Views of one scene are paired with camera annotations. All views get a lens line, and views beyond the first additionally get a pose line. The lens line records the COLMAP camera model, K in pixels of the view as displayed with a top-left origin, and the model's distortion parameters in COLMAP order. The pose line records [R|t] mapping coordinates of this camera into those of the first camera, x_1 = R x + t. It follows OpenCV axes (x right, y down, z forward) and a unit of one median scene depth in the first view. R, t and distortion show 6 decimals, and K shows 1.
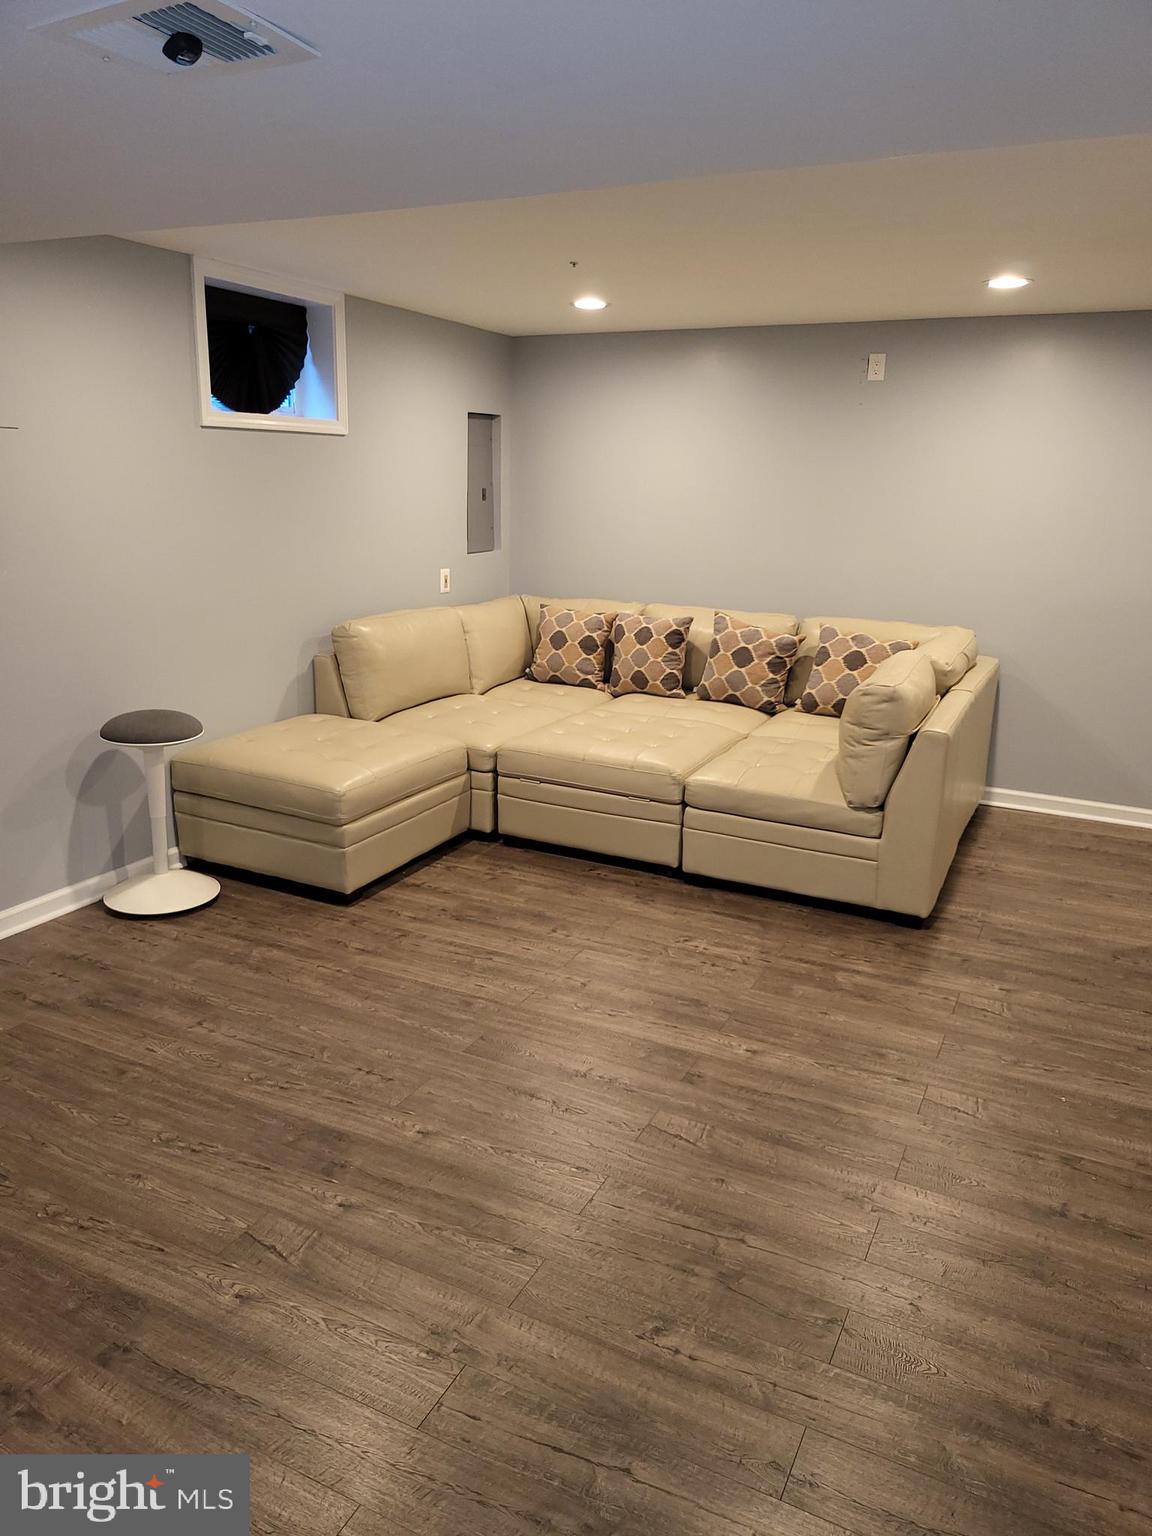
lens RADIAL K [[1071.8, 0, 569.1], [0, 1071.8, 760.7], [0, 0, 1]] dist [0.055348, -0.049838]
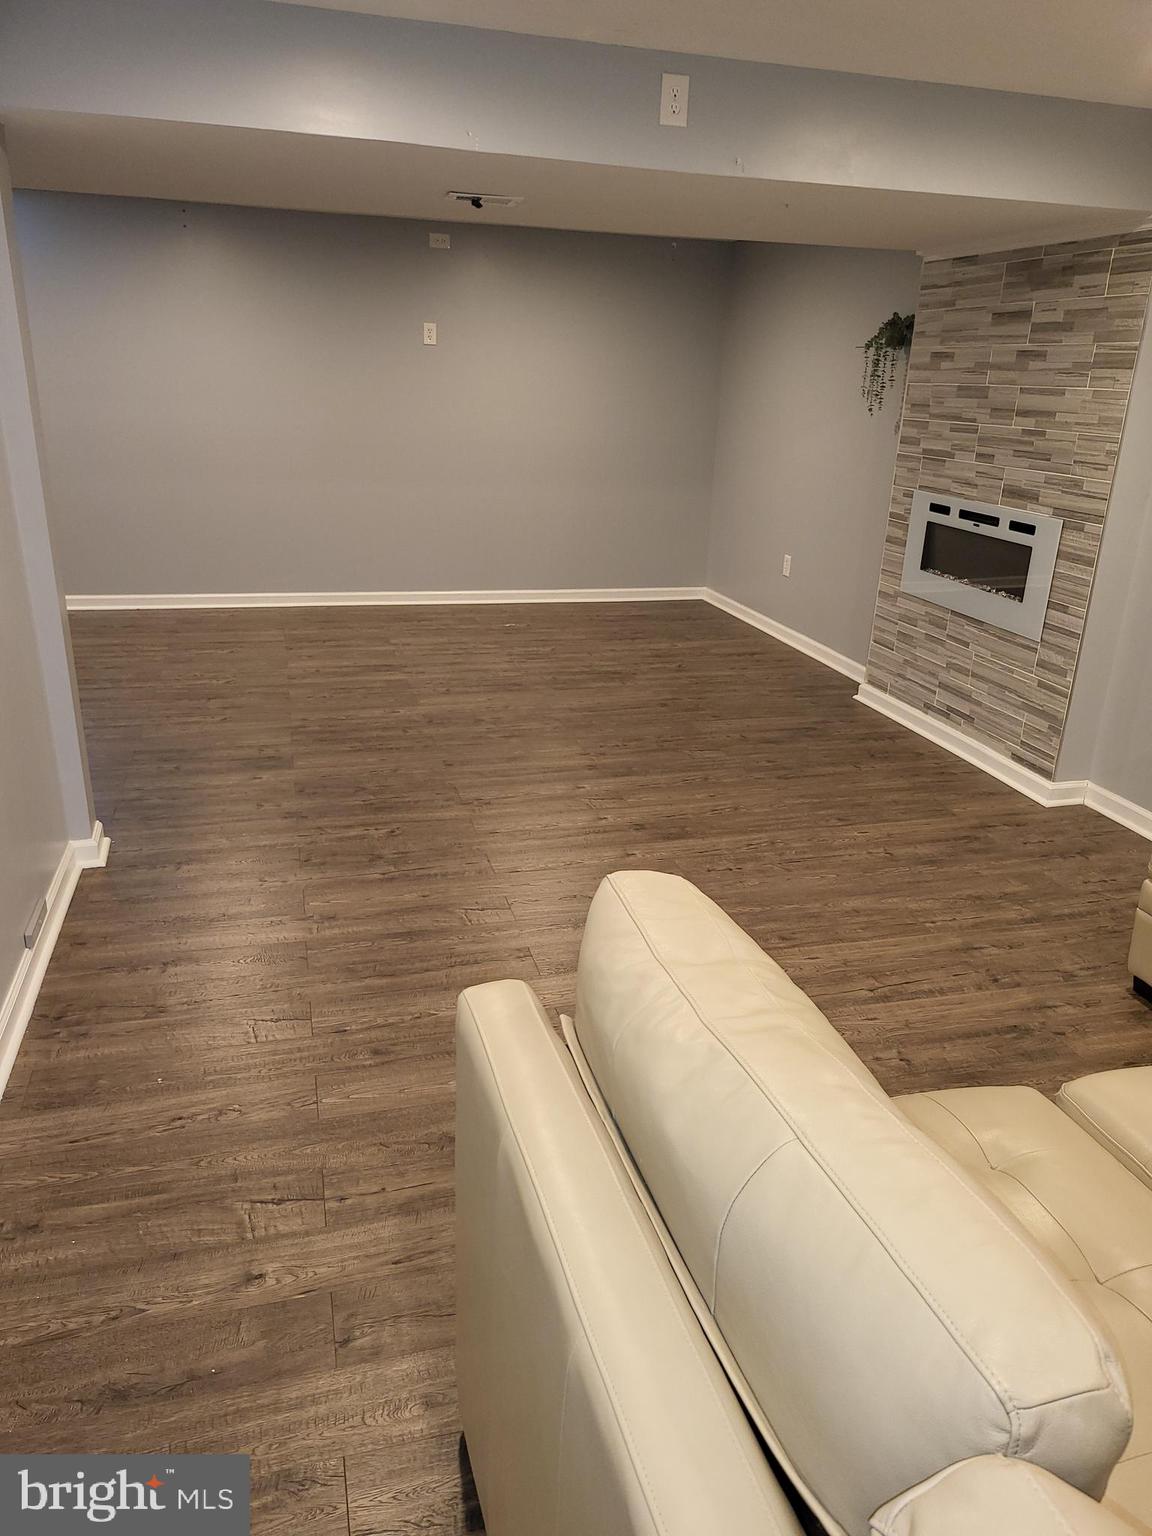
lens RADIAL K [[1071.8, 0, 569.1], [0, 1071.8, 760.7], [0, 0, 1]] dist [0.055348, -0.049838]
pose [[-0.739493, 0.178109, -0.649174, 0.710943], [-0.228538, 0.840660, 0.490979, -0.363969], [0.633183, 0.511437, -0.580958, 1.539243]]
